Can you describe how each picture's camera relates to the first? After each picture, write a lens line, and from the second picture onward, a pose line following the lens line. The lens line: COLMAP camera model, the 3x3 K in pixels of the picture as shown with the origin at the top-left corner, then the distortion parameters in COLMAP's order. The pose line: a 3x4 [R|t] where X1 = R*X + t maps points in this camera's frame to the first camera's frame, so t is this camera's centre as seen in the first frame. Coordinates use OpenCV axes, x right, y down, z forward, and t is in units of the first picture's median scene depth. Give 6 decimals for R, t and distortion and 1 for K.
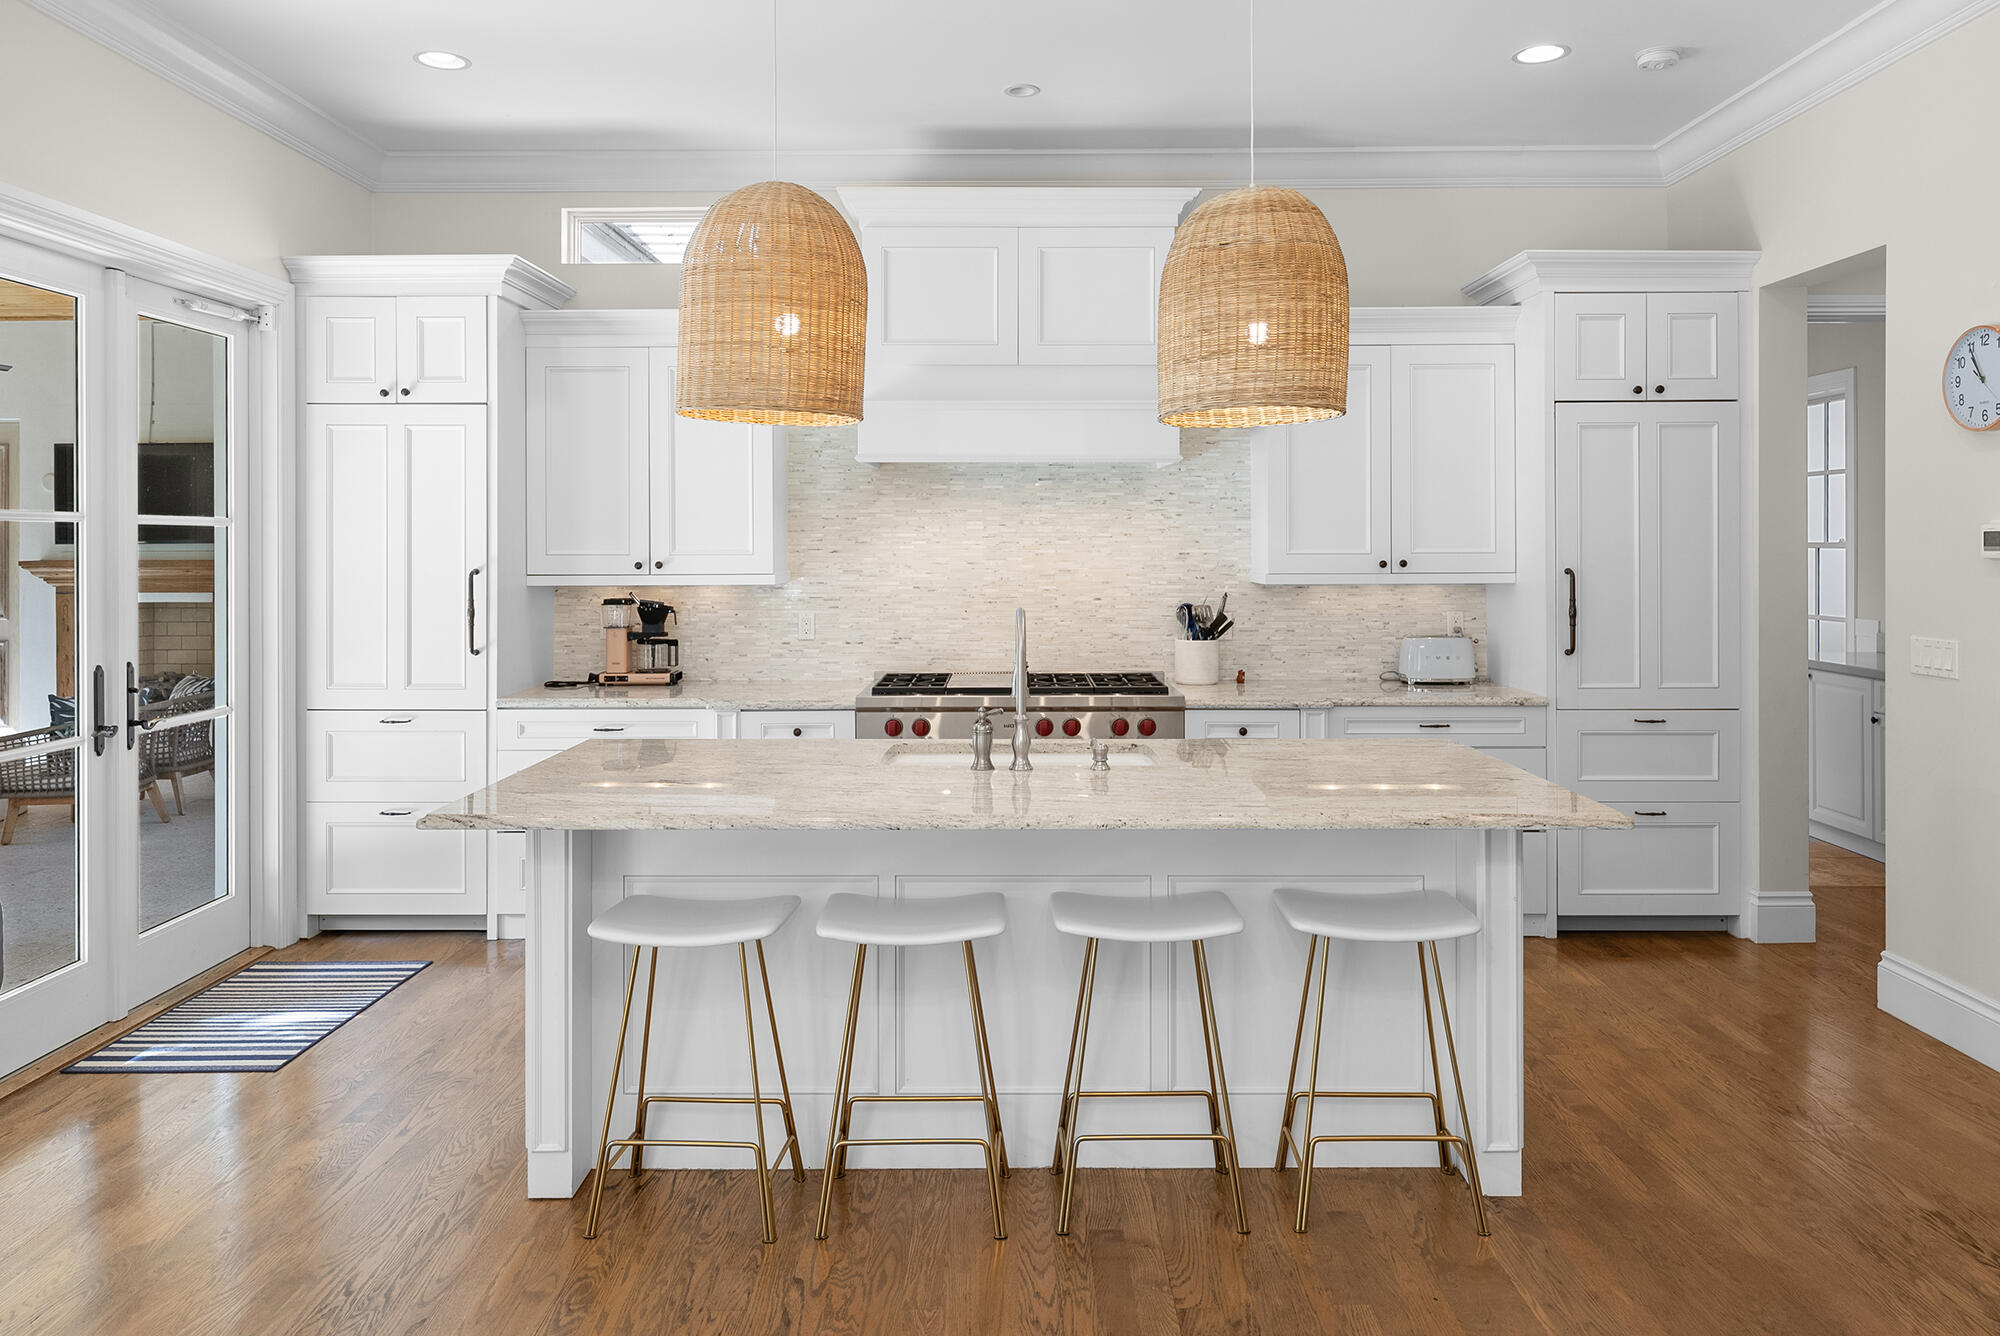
lens RADIAL K [[1386.4, 0, 1017.8], [0, 1386.4, 544.9], [0, 0, 1]] dist [-0.001993, 0.002766]
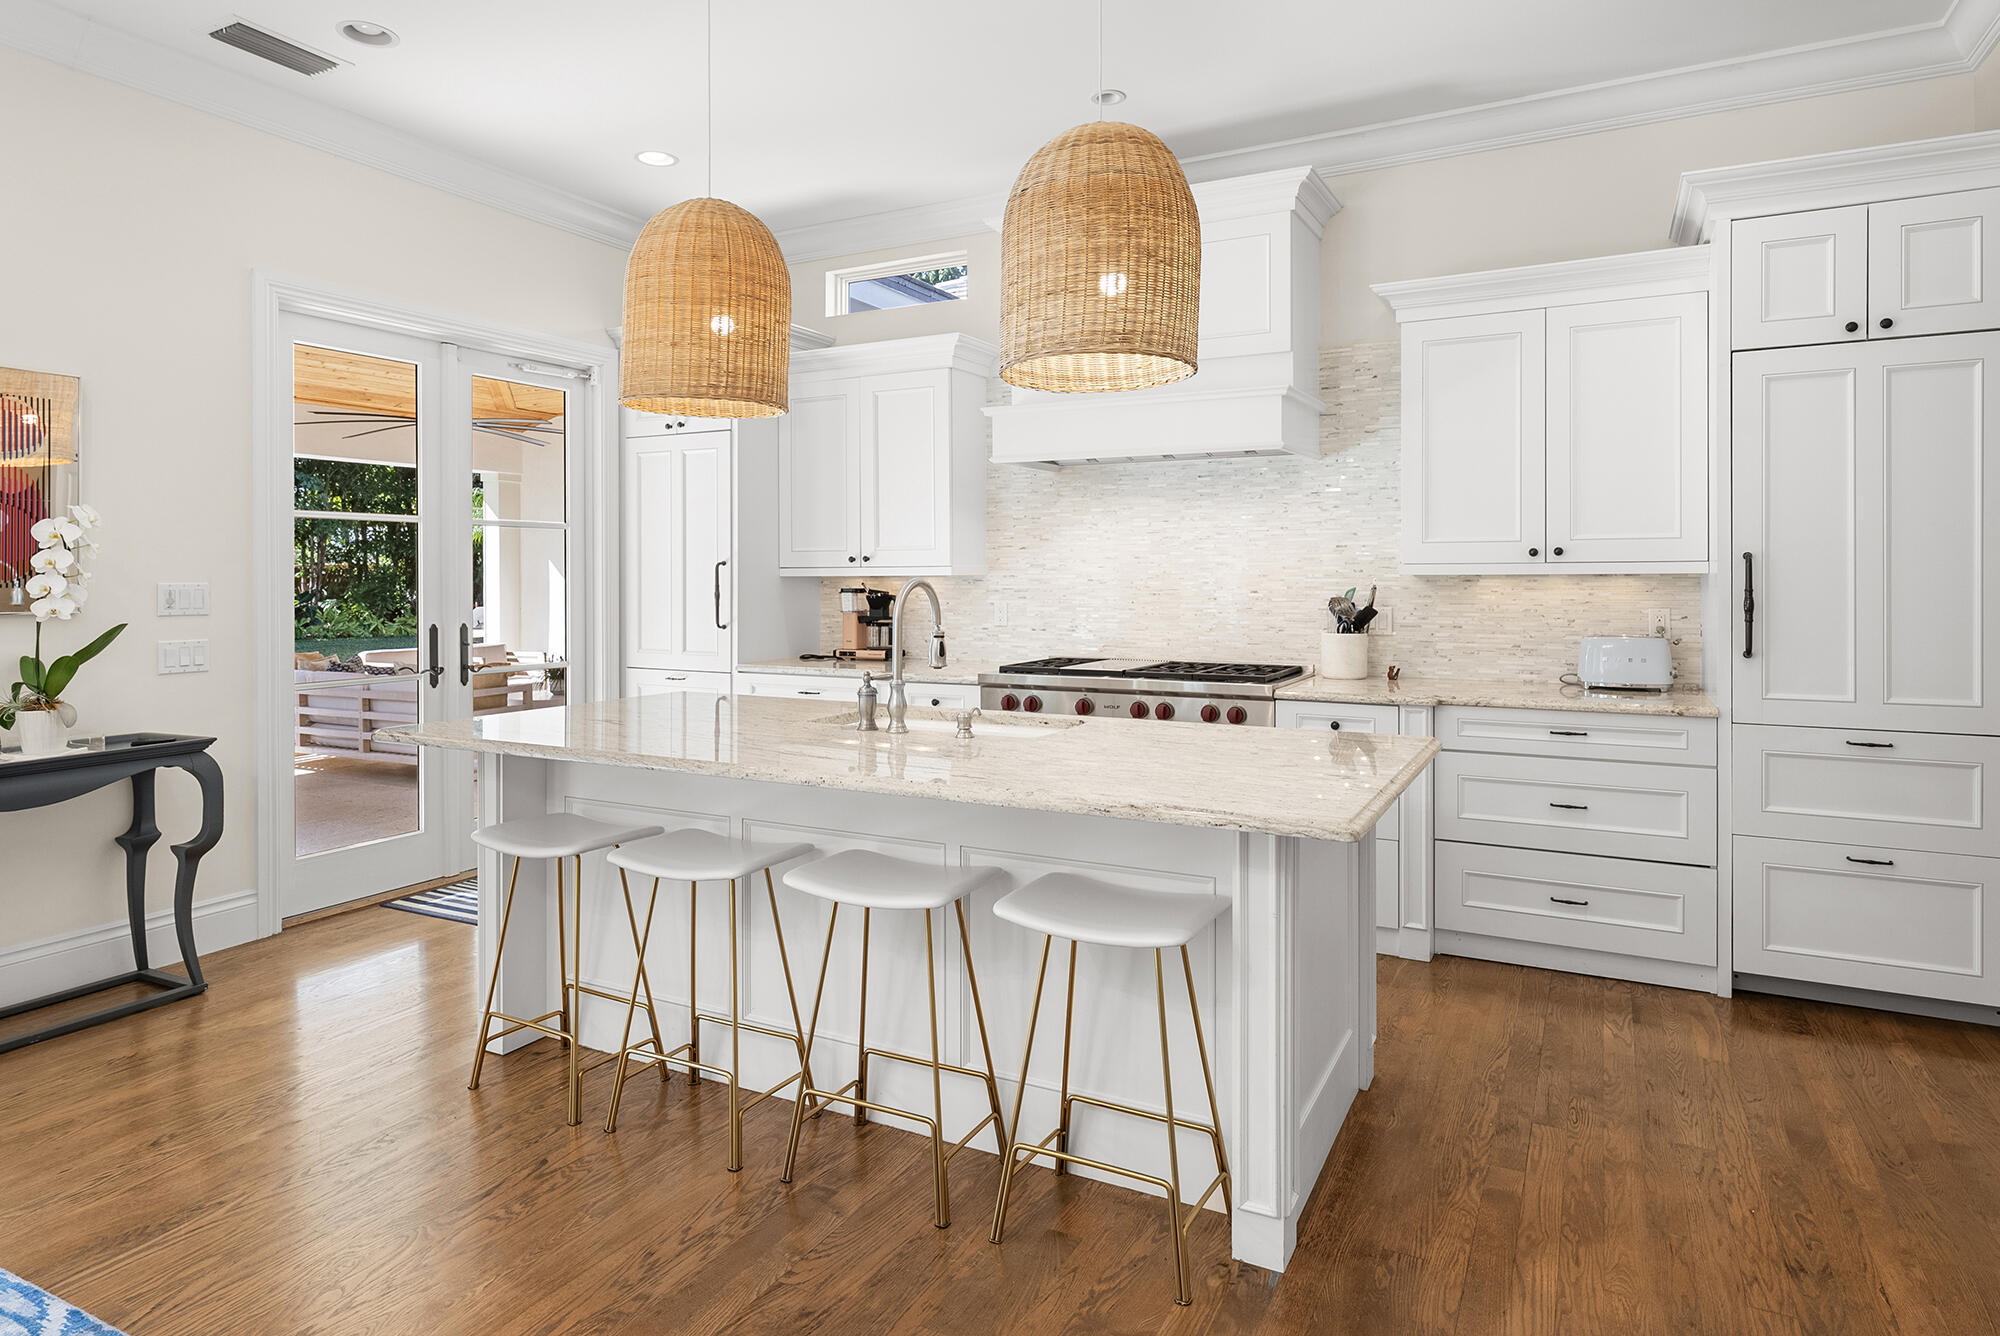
lens RADIAL K [[1148.0, 0, 1001.5], [0, 1148.0, 582.5], [0, 0, 1]] dist [0.004298, -0.002532]
pose [[0.885719, 0.002720, -0.464213, 0.320803], [0.000154, 0.999981, 0.006152, 0.030444], [0.464221, -0.005520, 0.885702, 0.187894]]
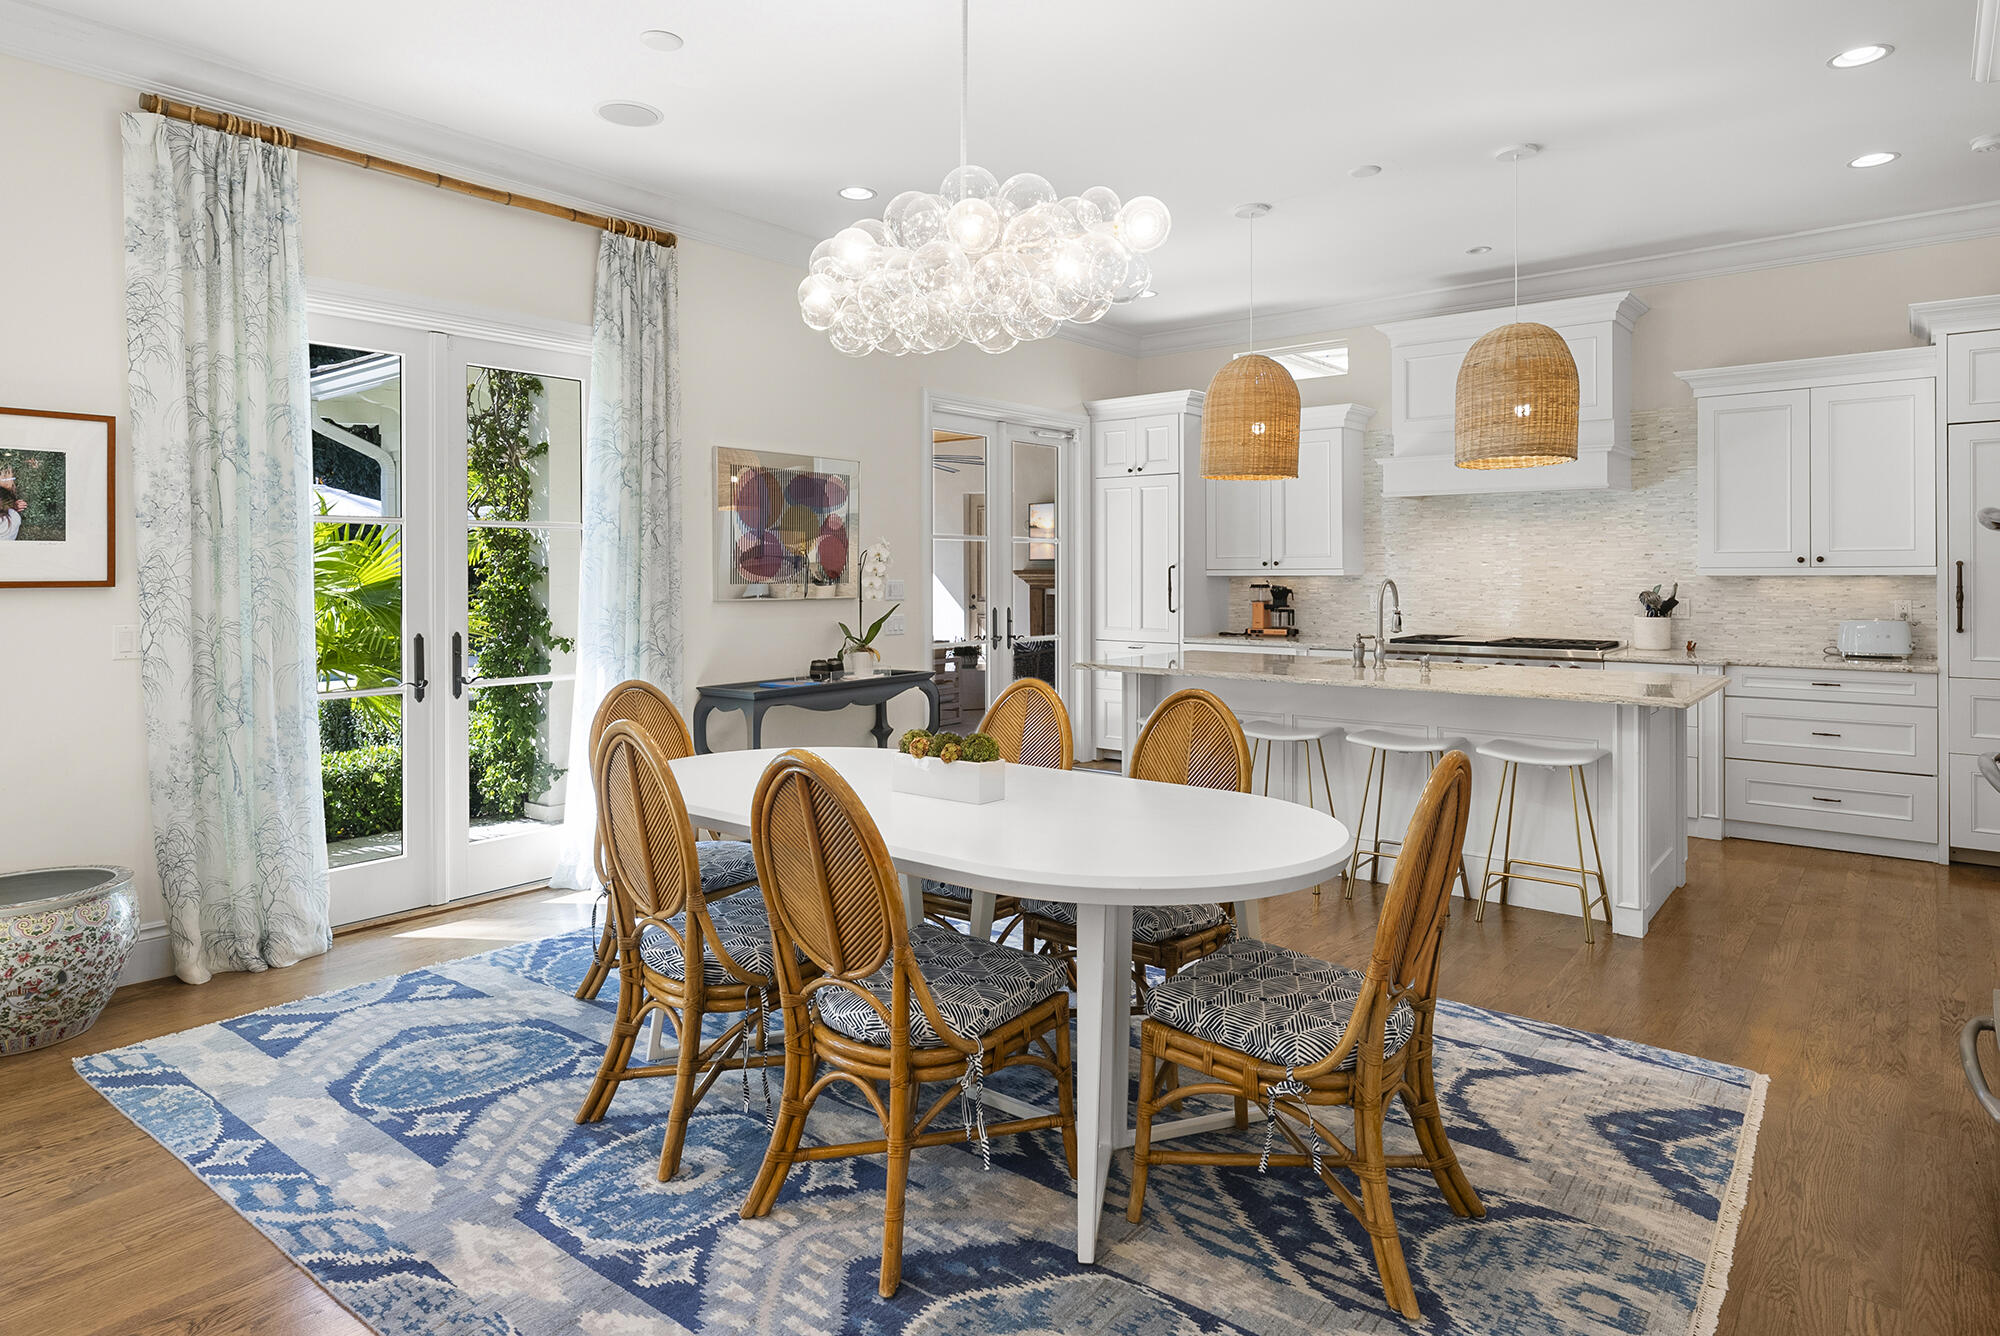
lens RADIAL K [[1148.0, 0, 1006.3], [0, 1148.0, 574.1], [0, 0, 1]] dist [0.004298, -0.002532]
pose [[0.780985, 0.001055, -0.624550, 0.373203], [0.000627, 0.999997, 0.002472, 0.025266], [0.624550, -0.002322, 0.780981, -0.304358]]
